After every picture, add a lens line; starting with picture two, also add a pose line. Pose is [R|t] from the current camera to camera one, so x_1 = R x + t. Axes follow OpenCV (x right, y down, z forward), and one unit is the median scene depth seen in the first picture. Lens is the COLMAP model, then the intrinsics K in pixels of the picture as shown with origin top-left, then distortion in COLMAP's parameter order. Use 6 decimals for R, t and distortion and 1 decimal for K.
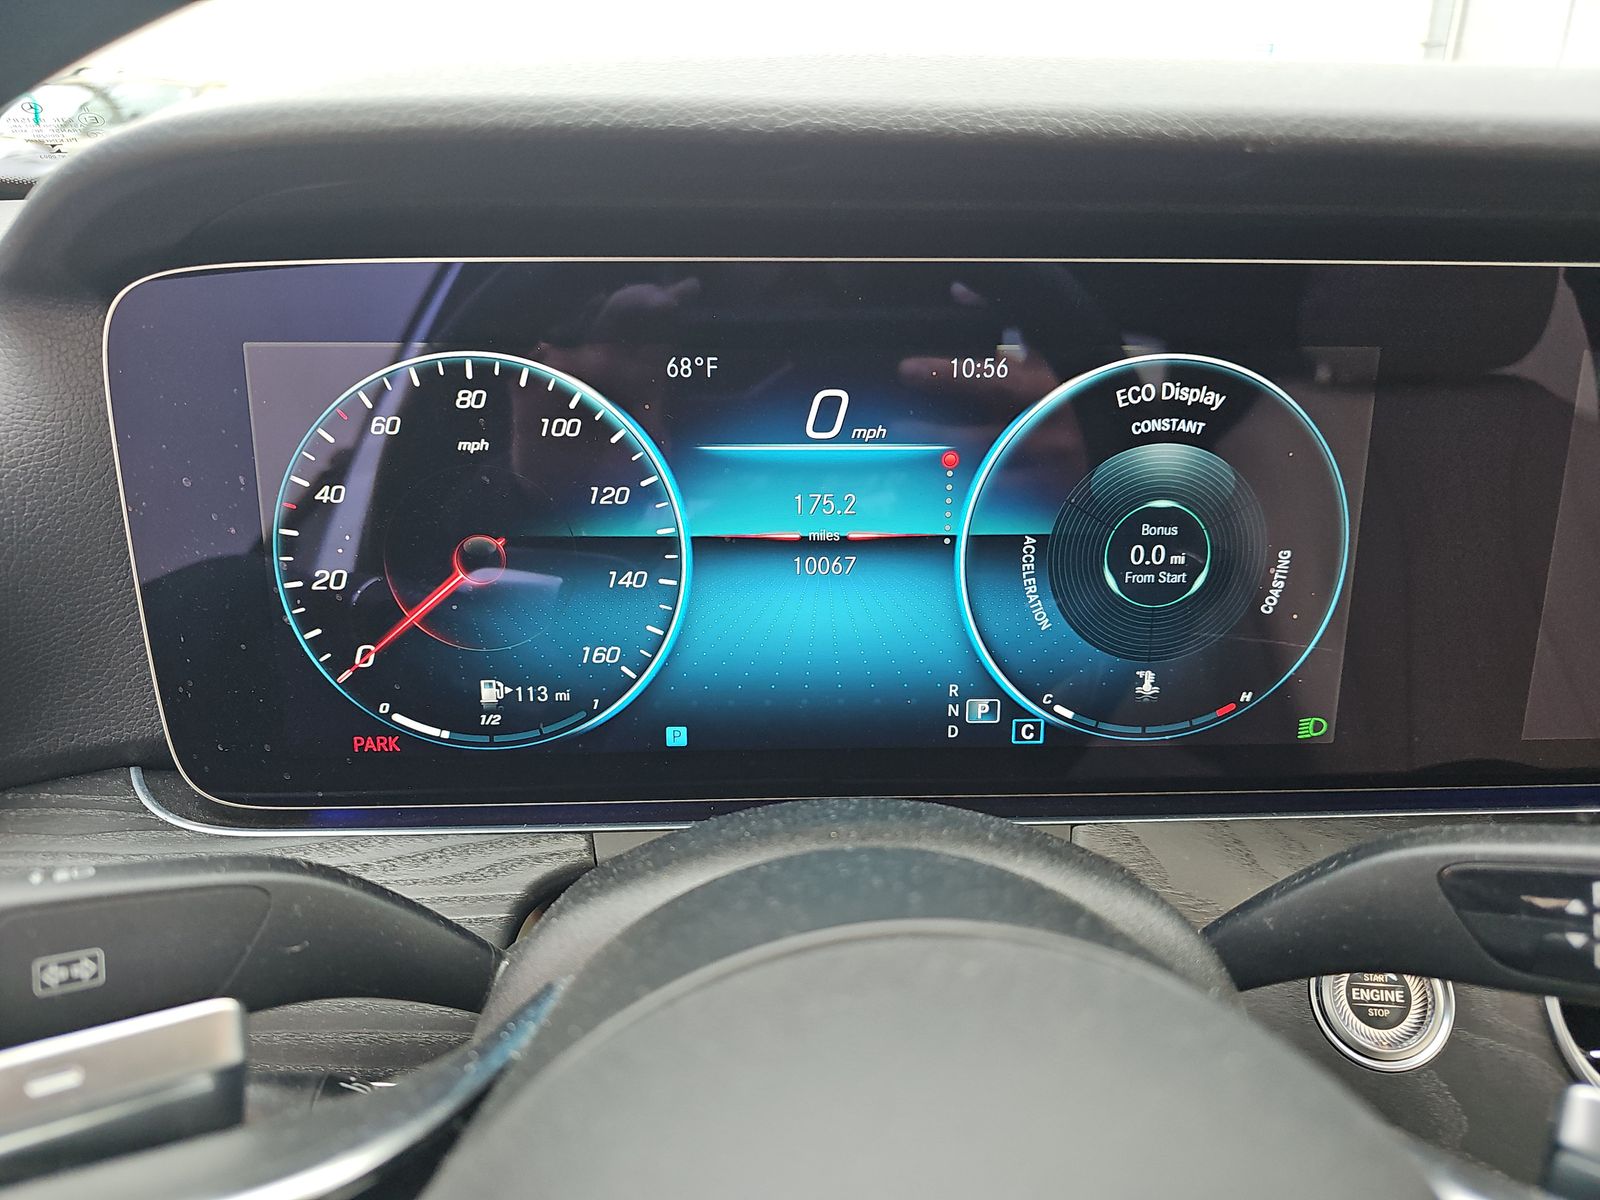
lens RADIAL K [[1095.9, 0, 803.4], [0, 1095.9, 580.4], [0, 0, 1]] dist [0.027498, -0.004117]
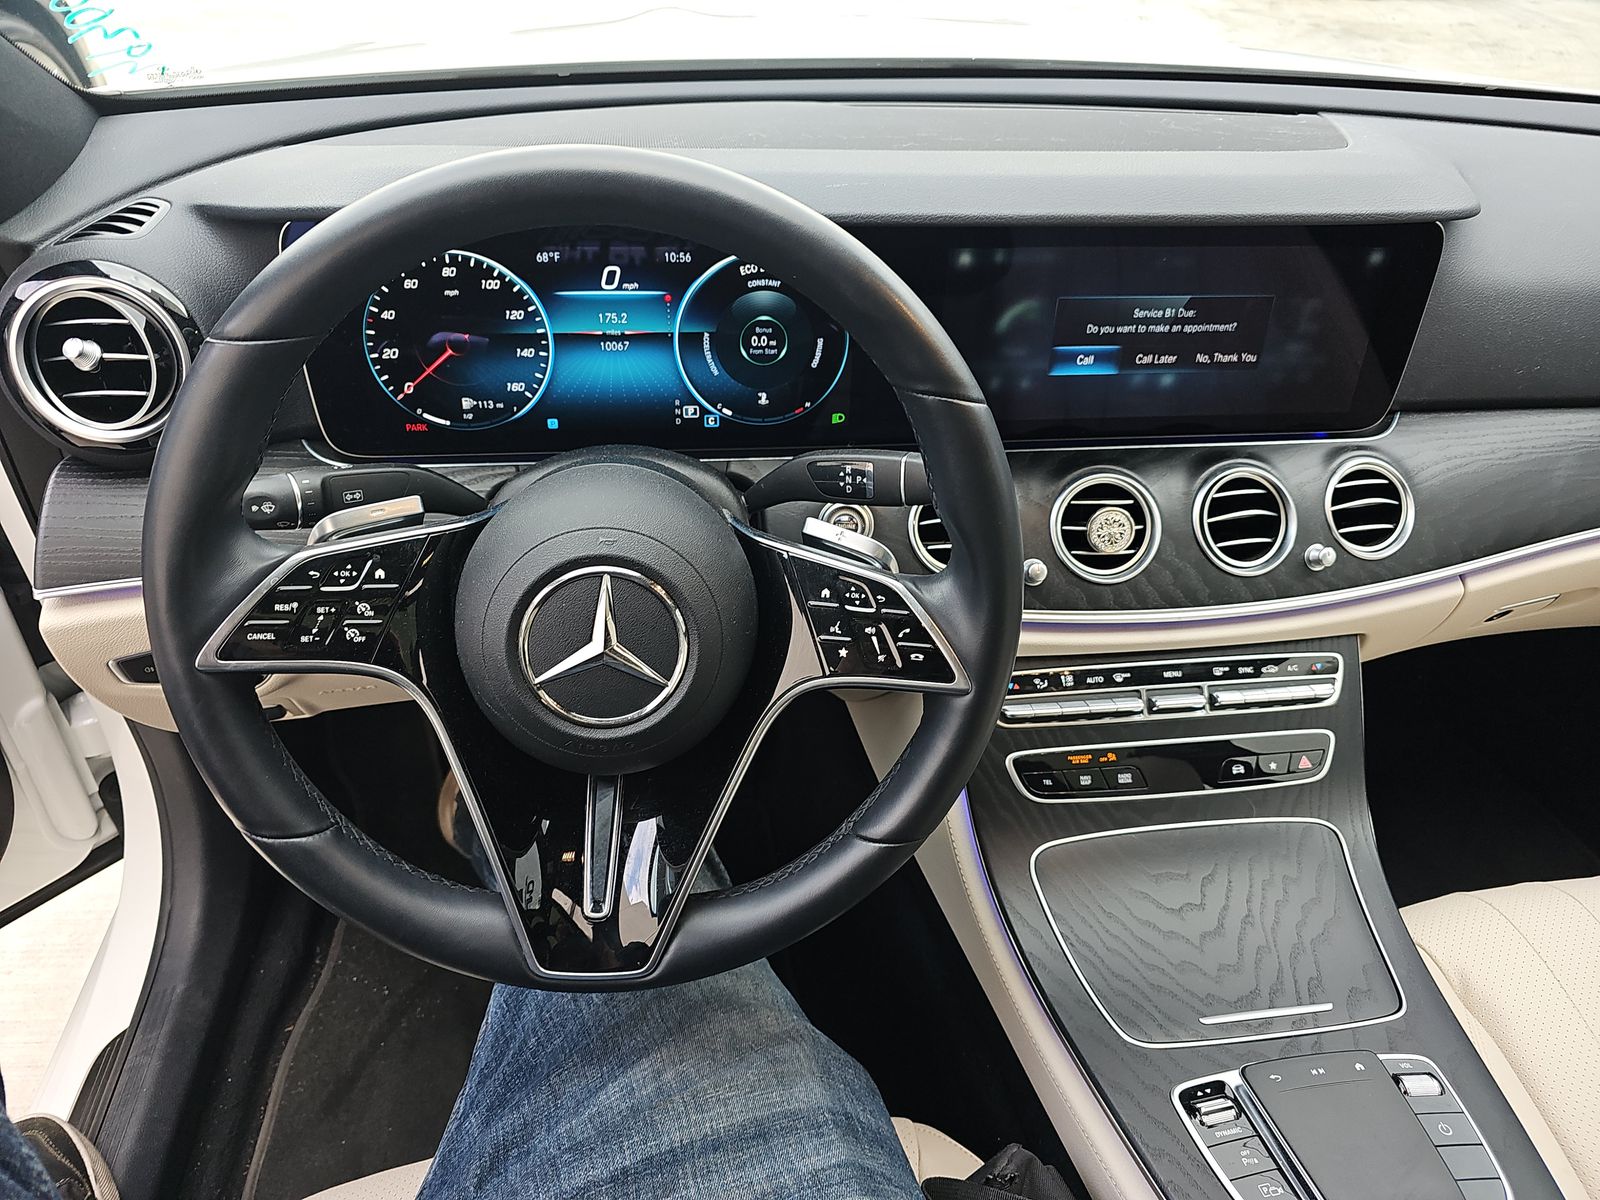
lens RADIAL K [[1112.5, 0, 804.9], [0, 1112.5, 605.4], [0, 0, 1]] dist [0.031630, -0.047971]
pose [[0.996319, -0.021090, 0.083093, 0.210520], [-0.002342, 0.962208, 0.272306, -0.127648], [-0.085696, -0.271498, 0.958616, -1.386840]]
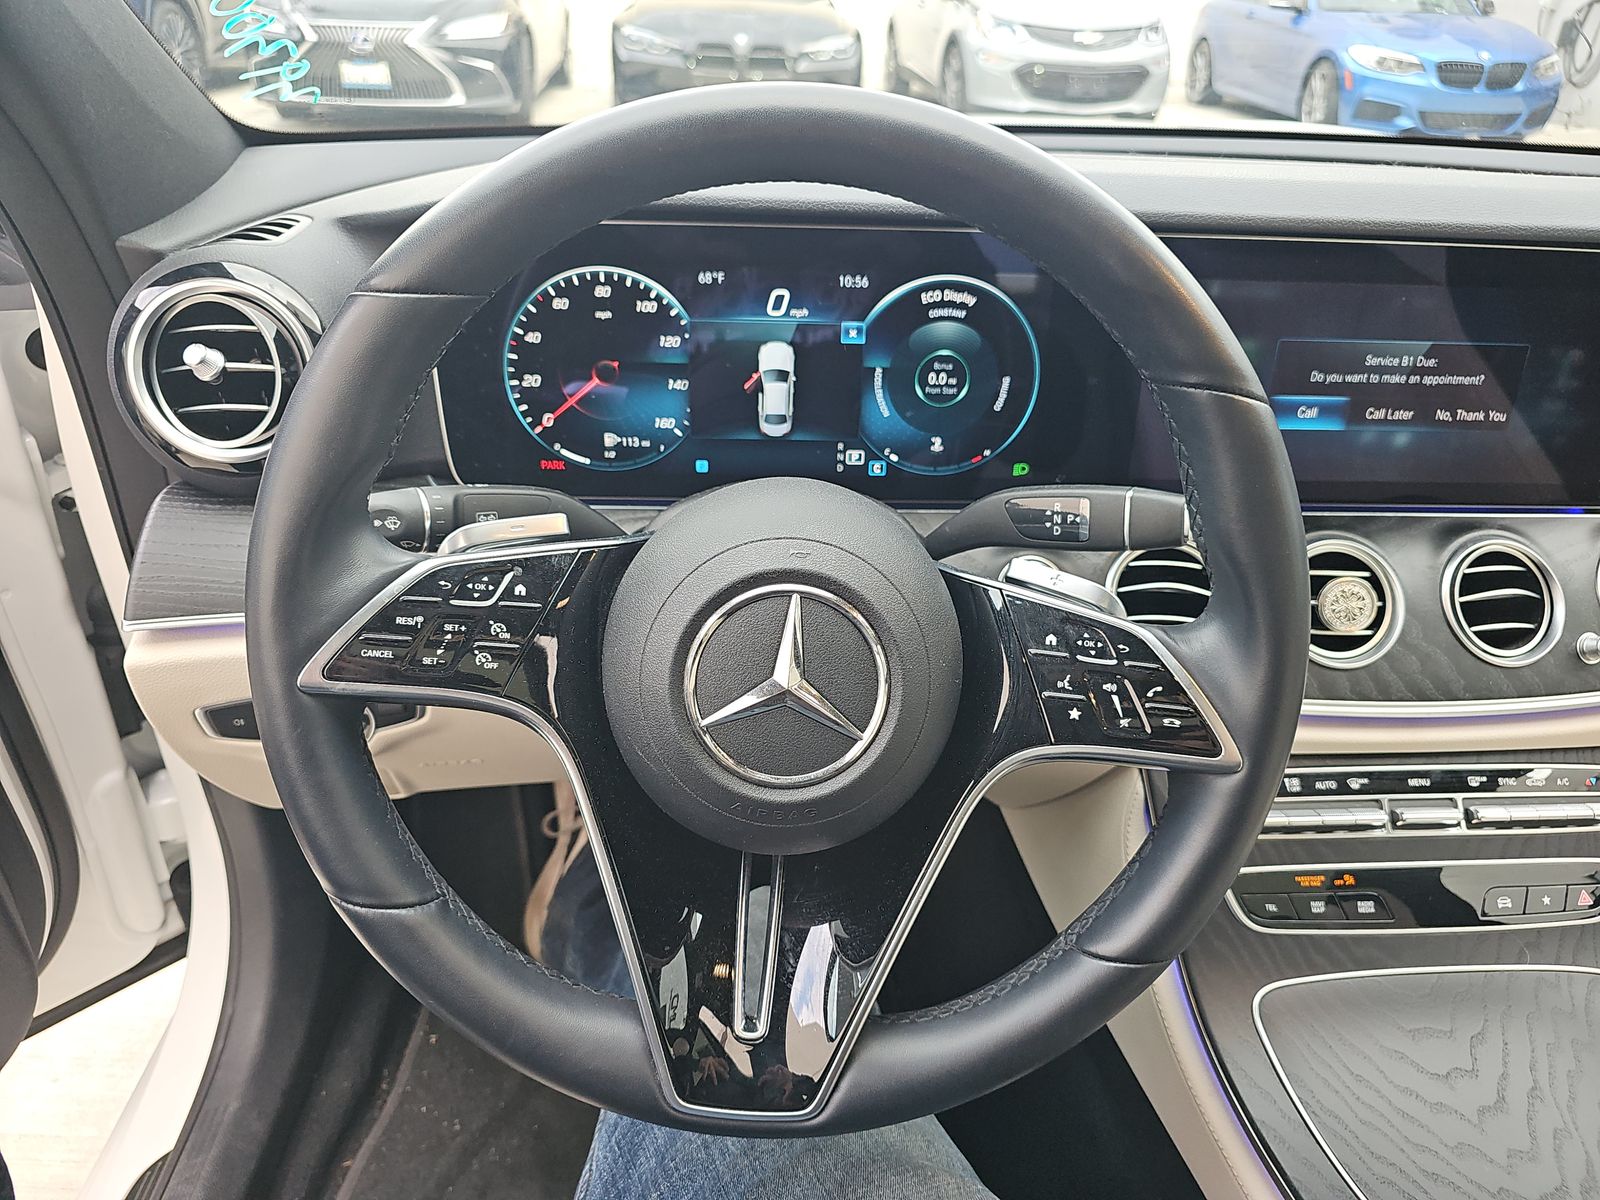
lens RADIAL K [[1112.5, 0, 804.9], [0, 1112.5, 605.4], [0, 0, 1]] dist [0.031630, -0.047971]
pose [[0.999644, 0.019889, 0.017771, 0.044976], [-0.022323, 0.988531, 0.149361, 0.089657], [-0.014596, -0.149704, 0.988623, -1.095535]]
